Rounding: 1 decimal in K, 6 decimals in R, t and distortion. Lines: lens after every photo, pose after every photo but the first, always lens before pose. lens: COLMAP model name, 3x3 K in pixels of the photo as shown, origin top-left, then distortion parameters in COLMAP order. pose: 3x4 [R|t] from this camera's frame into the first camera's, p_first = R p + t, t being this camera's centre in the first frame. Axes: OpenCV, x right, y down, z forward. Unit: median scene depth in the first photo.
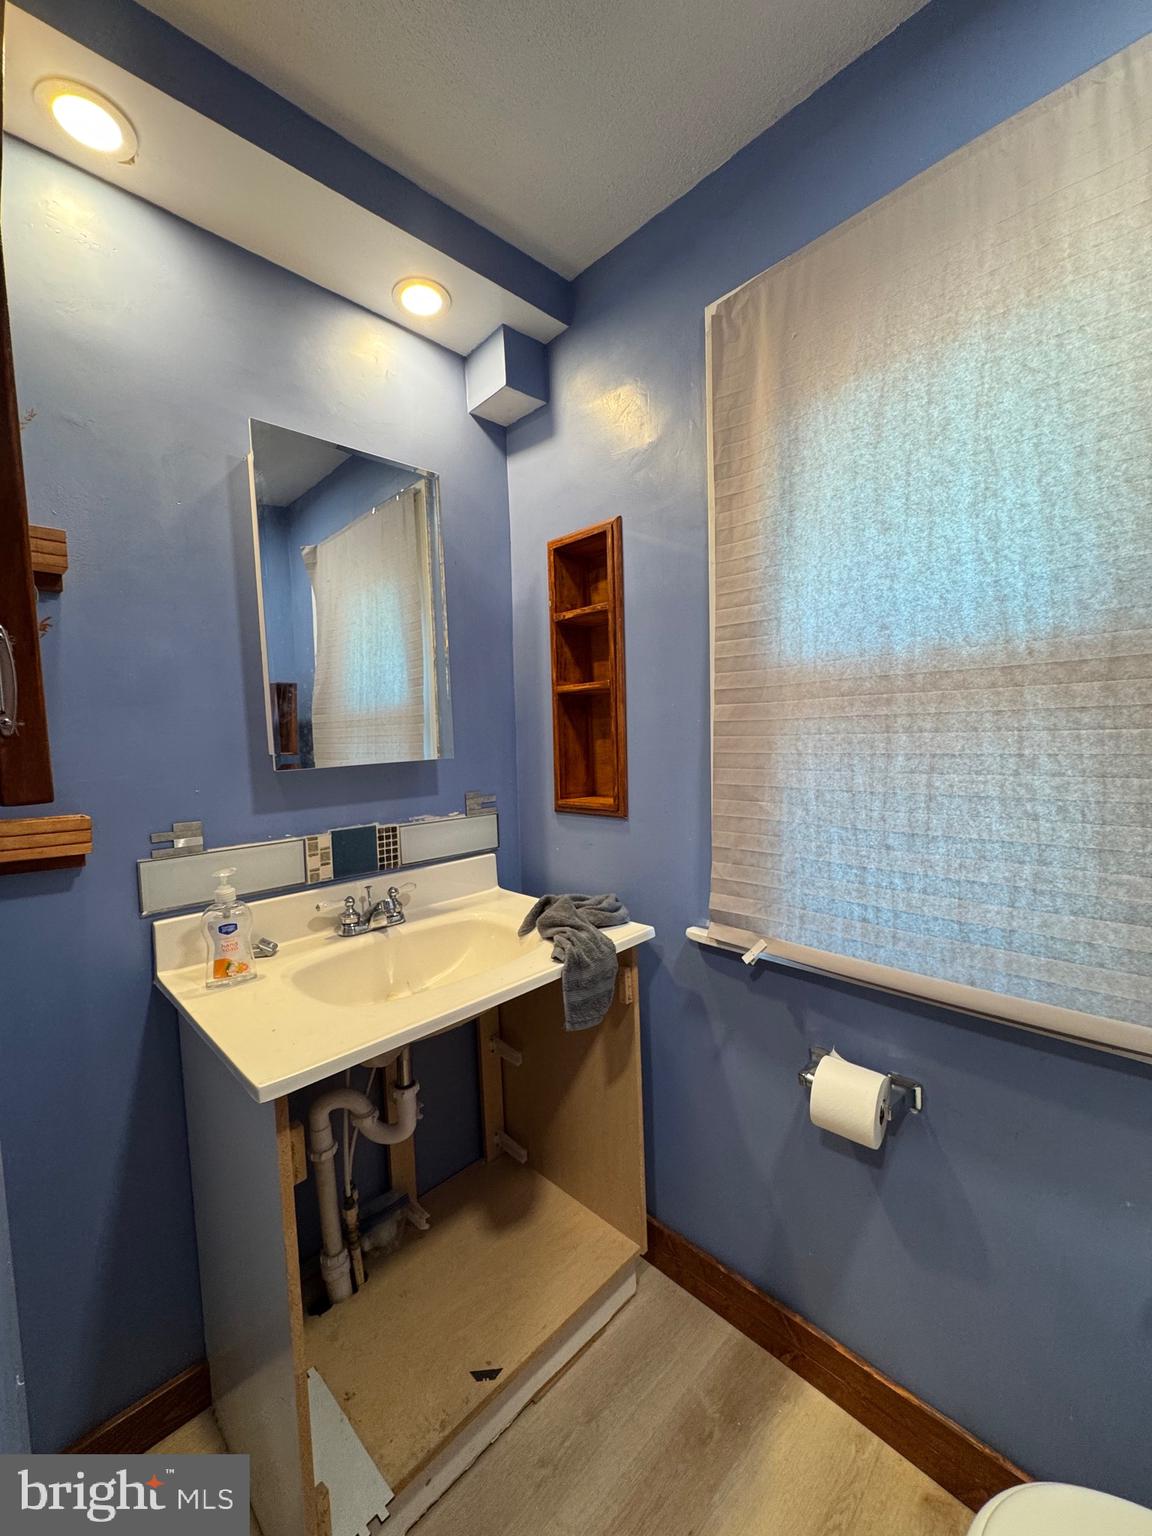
lens RADIAL K [[614.3, 0, 573.8], [0, 614.3, 768.3], [0, 0, 1]] dist [-0.004568, 0.000734]
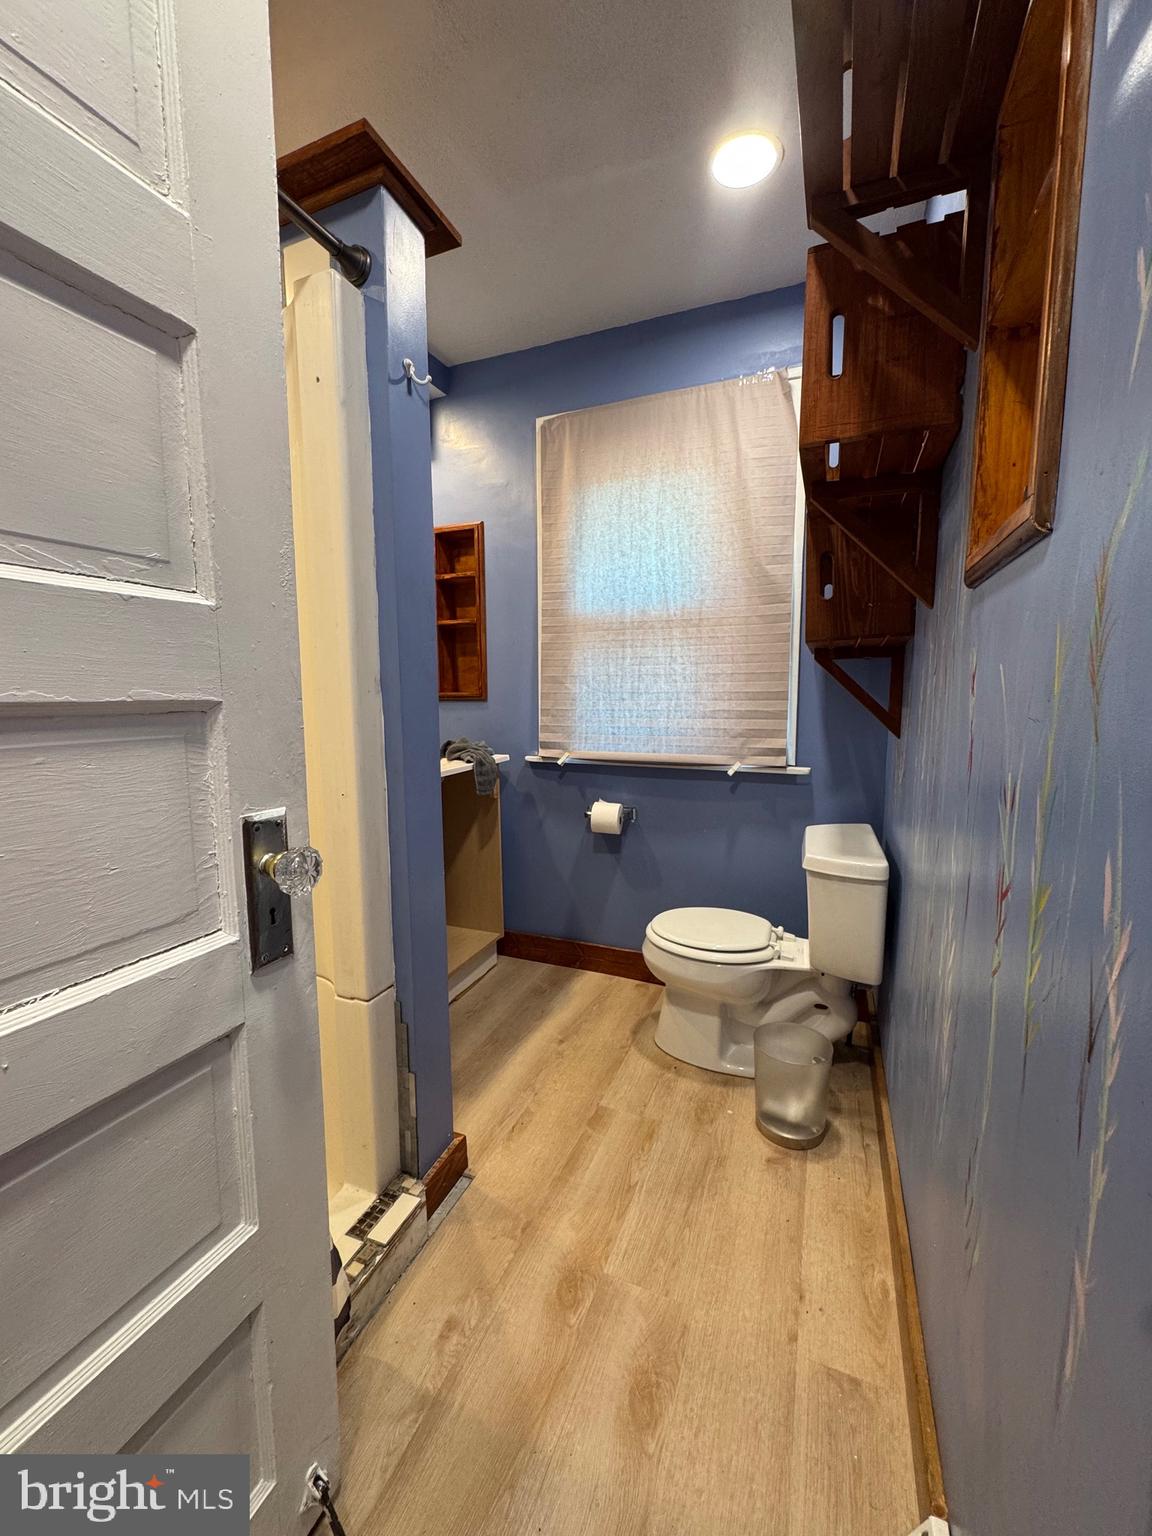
lens RADIAL K [[614.3, 0, 569.8], [0, 614.3, 765.8], [0, 0, 1]] dist [-0.004568, 0.000734]
pose [[0.921547, -0.026186, 0.387384, -0.452699], [0.001620, 0.997974, 0.063607, 0.189525], [-0.388264, -0.057989, 0.919722, -0.835995]]
